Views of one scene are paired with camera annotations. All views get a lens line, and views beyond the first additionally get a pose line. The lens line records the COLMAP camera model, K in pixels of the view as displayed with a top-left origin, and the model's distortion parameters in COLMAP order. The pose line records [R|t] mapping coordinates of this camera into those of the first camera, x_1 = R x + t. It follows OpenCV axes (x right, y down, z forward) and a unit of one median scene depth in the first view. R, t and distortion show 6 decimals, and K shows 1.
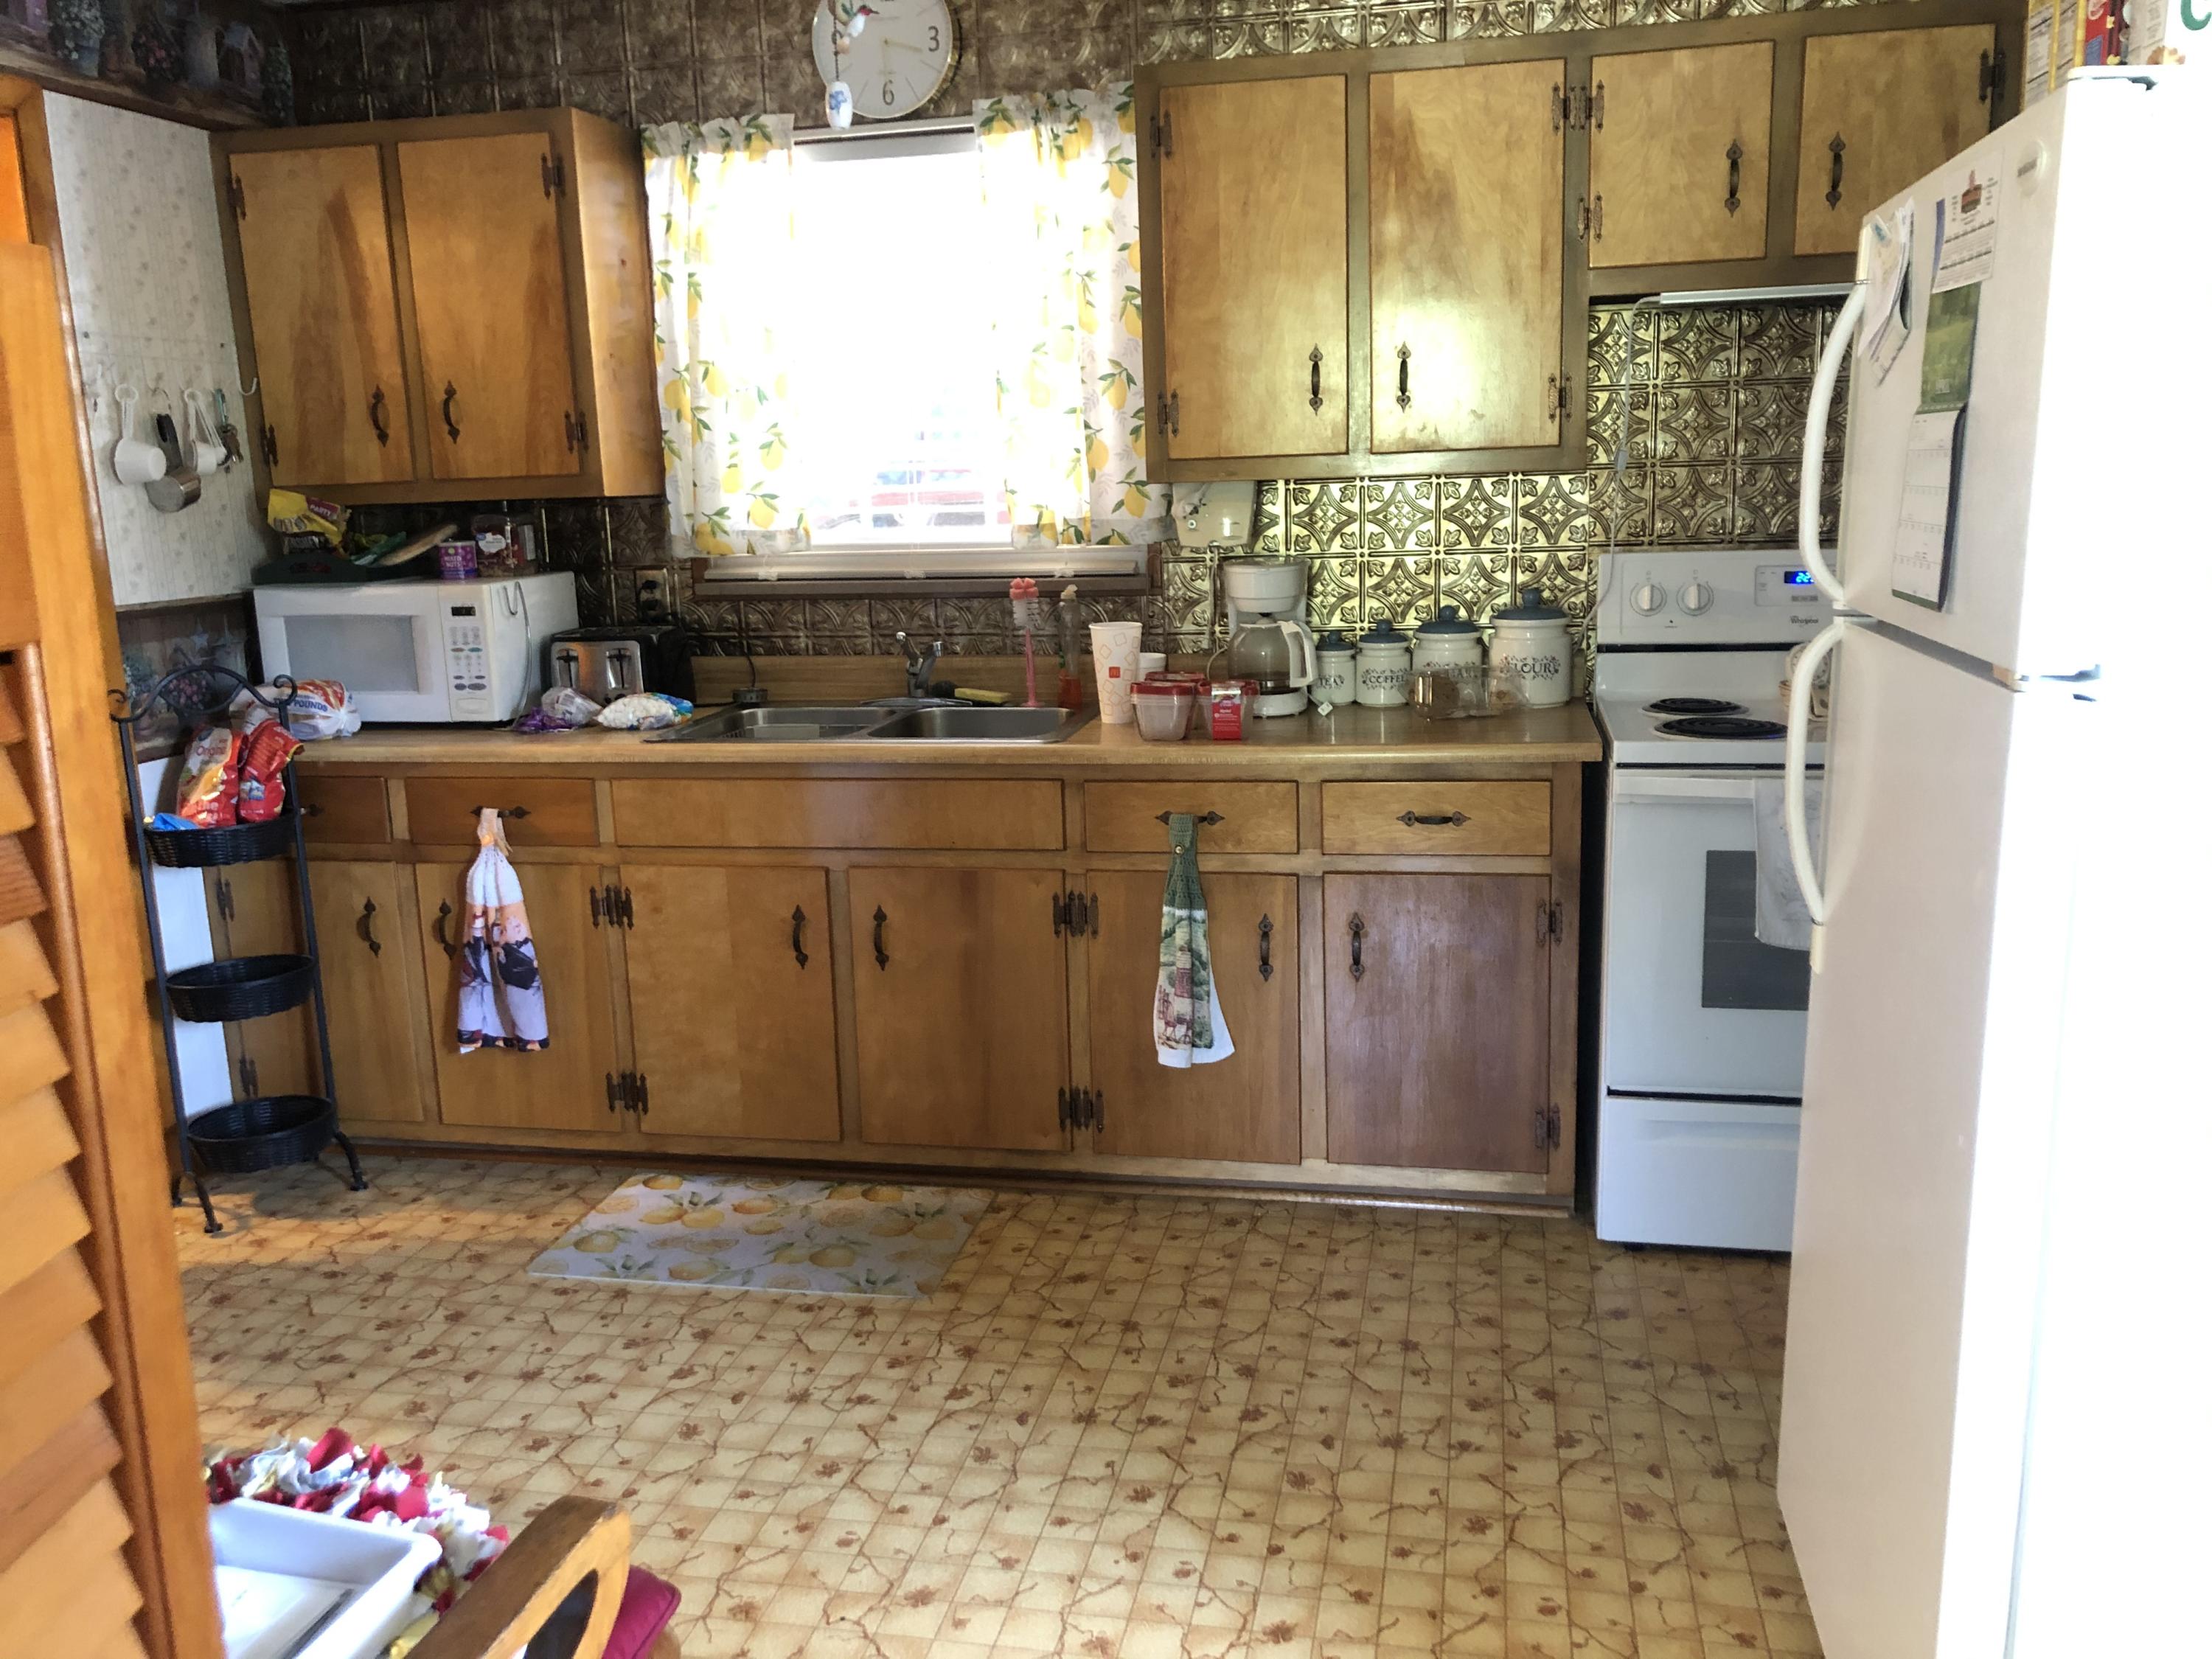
lens RADIAL K [[1830.5, 0, 1092.2], [0, 1830.5, 838.0], [0, 0, 1]] dist [0.053122, -0.057116]
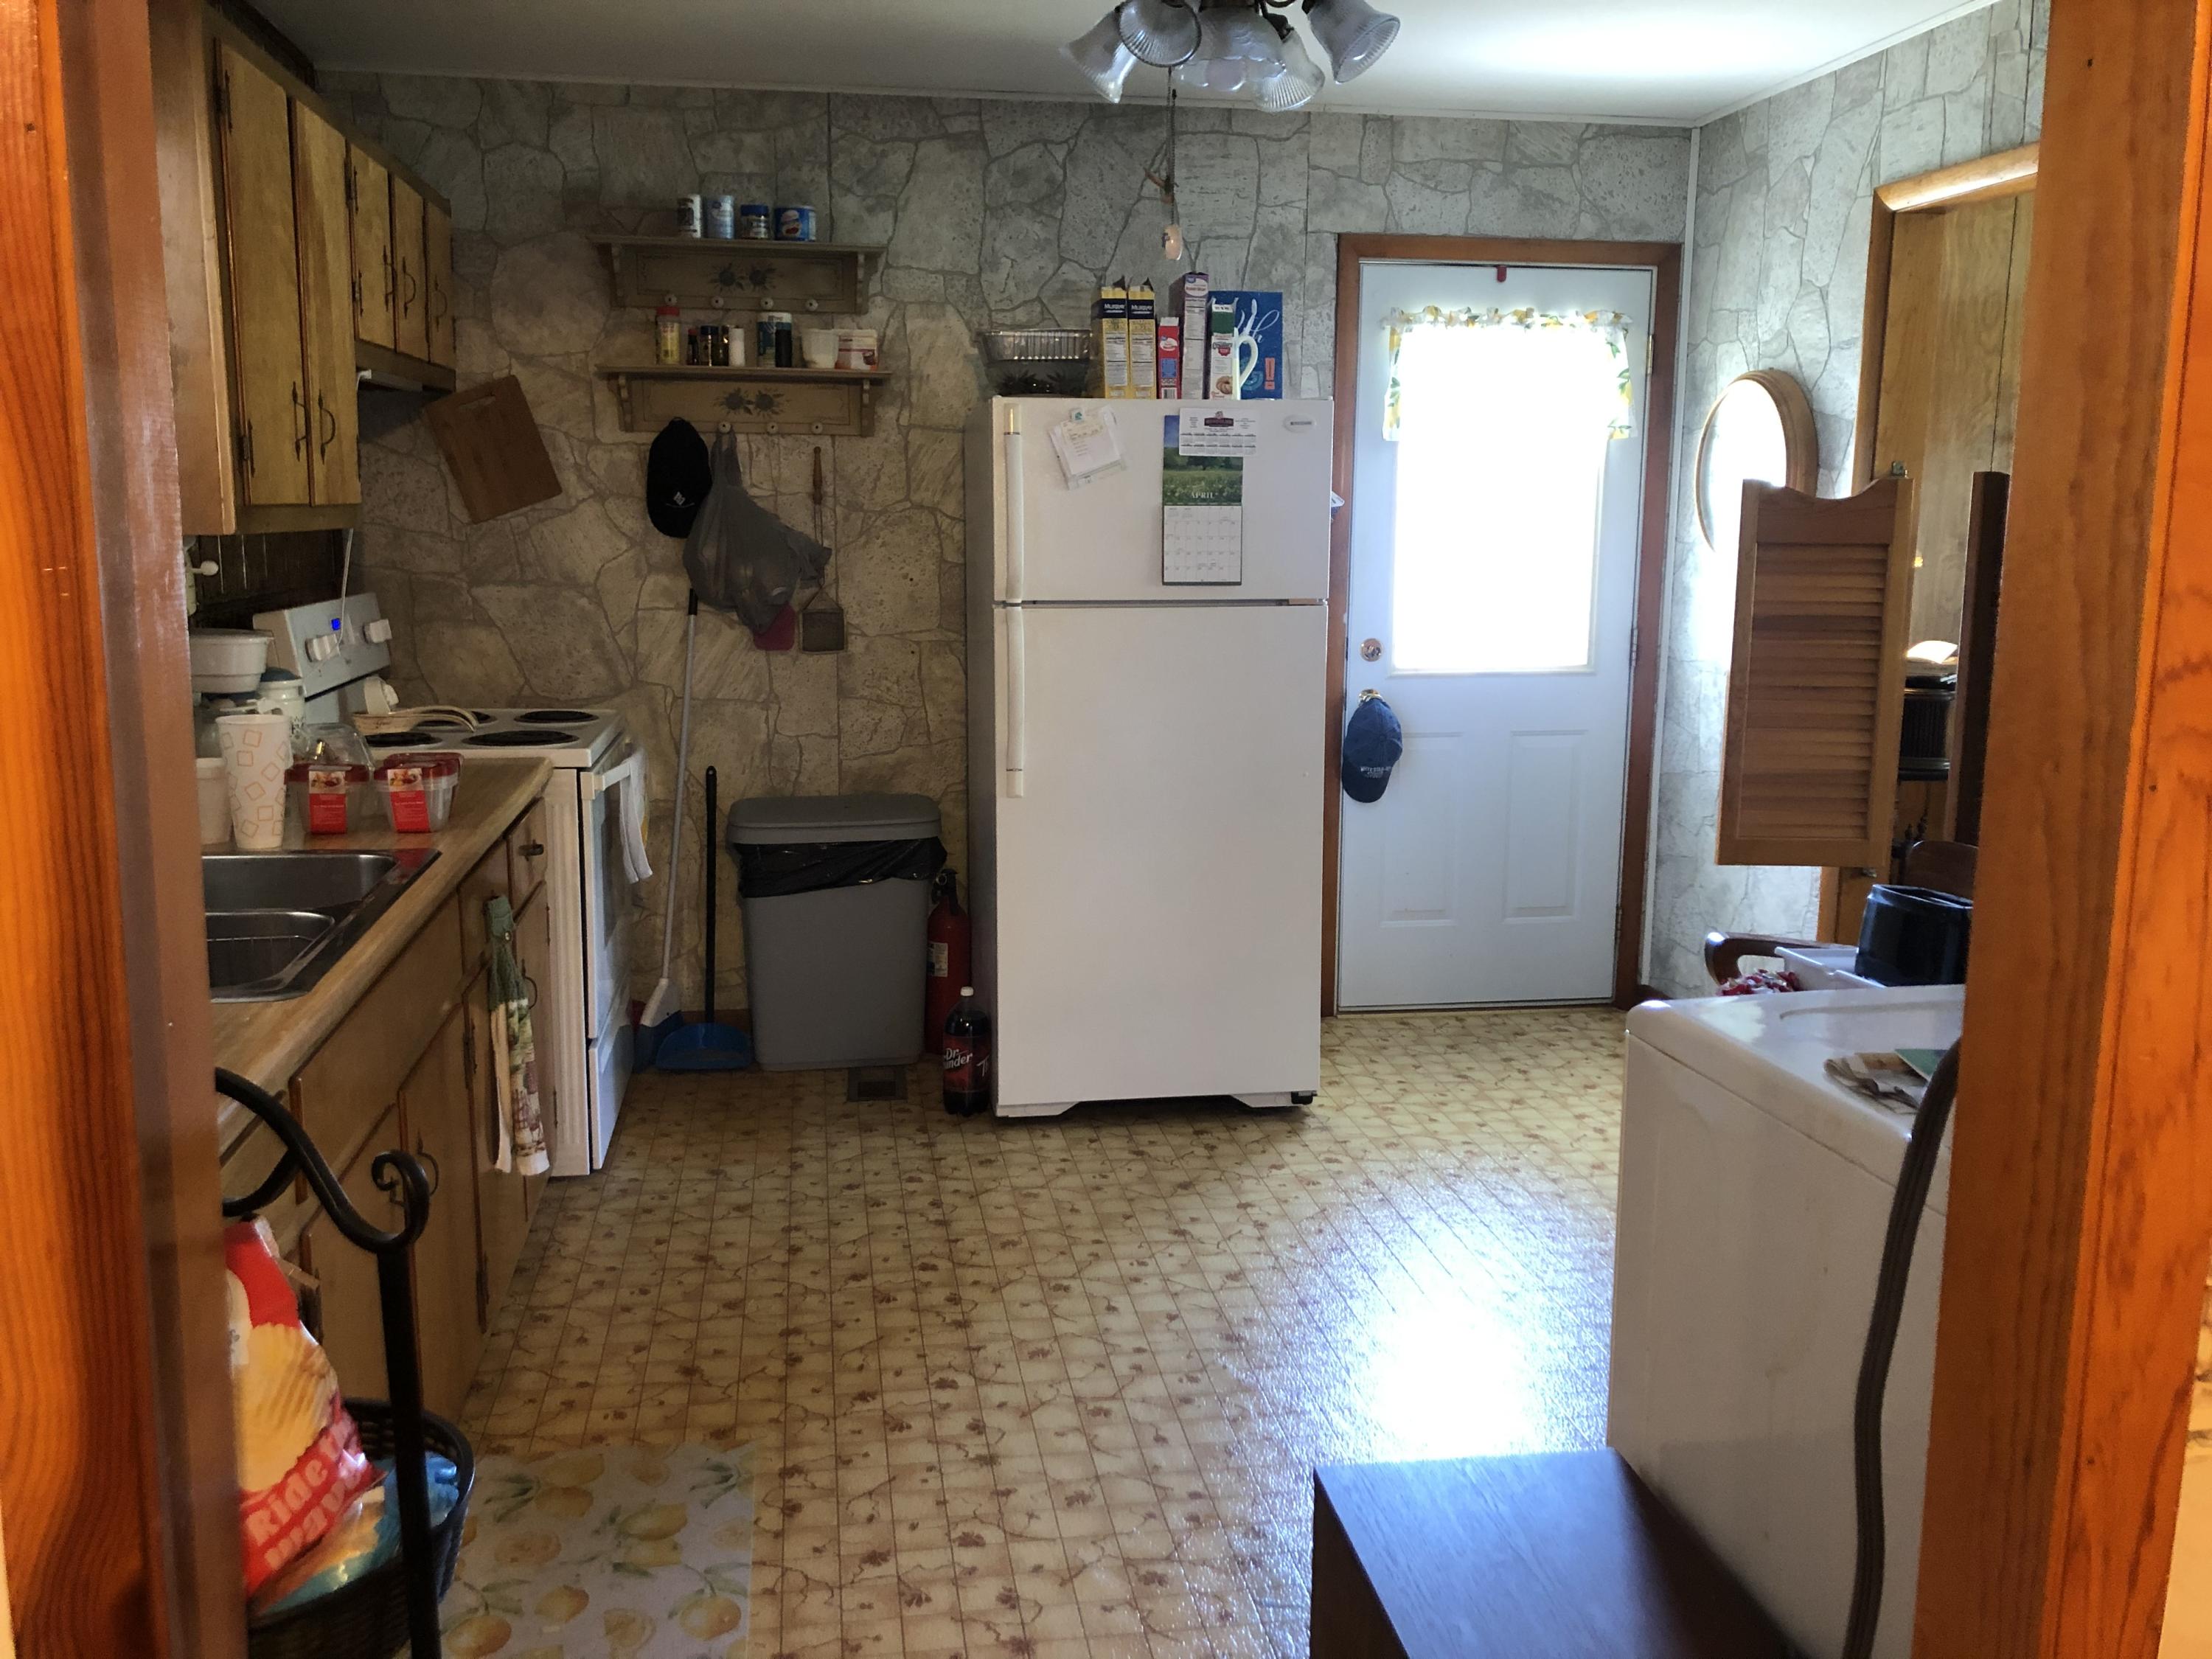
lens RADIAL K [[1830.5, 0, 1093.0], [0, 1830.5, 817.7], [0, 0, 1]] dist [0.053122, -0.057116]
pose [[-0.355904, -0.129290, 0.925536, -1.031484], [0.198441, 0.957342, 0.210042, -0.211524], [-0.913210, 0.258419, -0.315065, 1.166722]]
